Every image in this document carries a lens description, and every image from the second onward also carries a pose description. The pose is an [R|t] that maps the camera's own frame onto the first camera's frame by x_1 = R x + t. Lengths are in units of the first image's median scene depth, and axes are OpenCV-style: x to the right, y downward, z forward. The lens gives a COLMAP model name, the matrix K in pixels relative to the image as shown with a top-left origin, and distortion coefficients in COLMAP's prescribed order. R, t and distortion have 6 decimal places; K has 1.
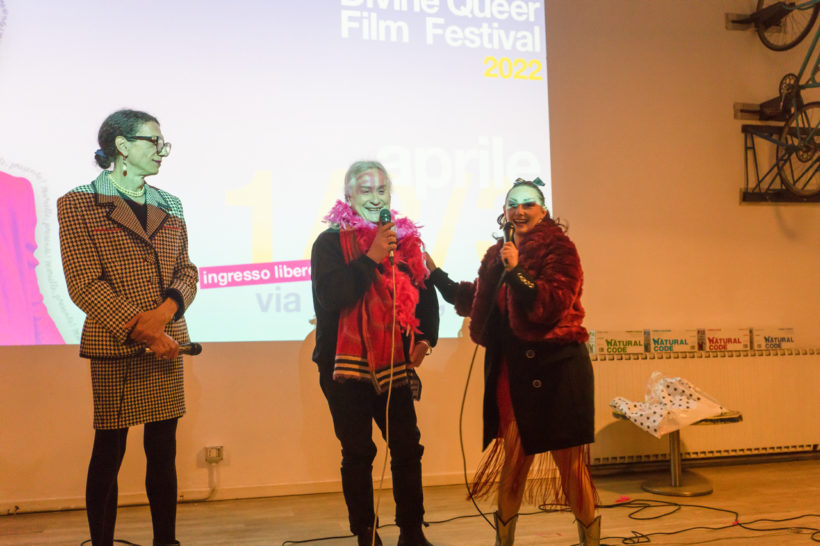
lens RADIAL K [[758.1, 0, 429.9], [0, 758.1, 273.7], [0, 0, 1]] dist [-0.004004, 0.007617]
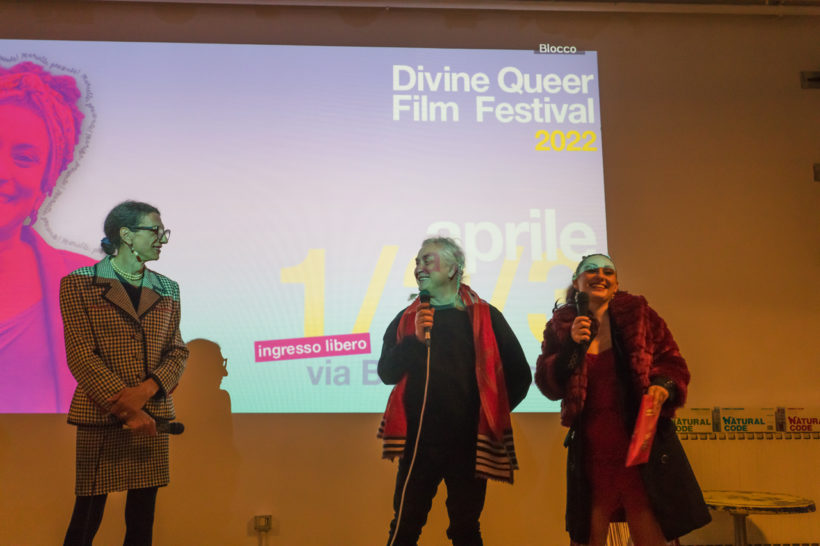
lens RADIAL K [[758.1, 0, 437.0], [0, 758.1, 280.4], [0, 0, 1]] dist [-0.004004, 0.007617]
pose [[0.981759, -0.015918, -0.189465, 0.137381], [0.000092, 0.996529, -0.083245, -0.004917], [0.190132, 0.081709, 0.978352, 0.006558]]
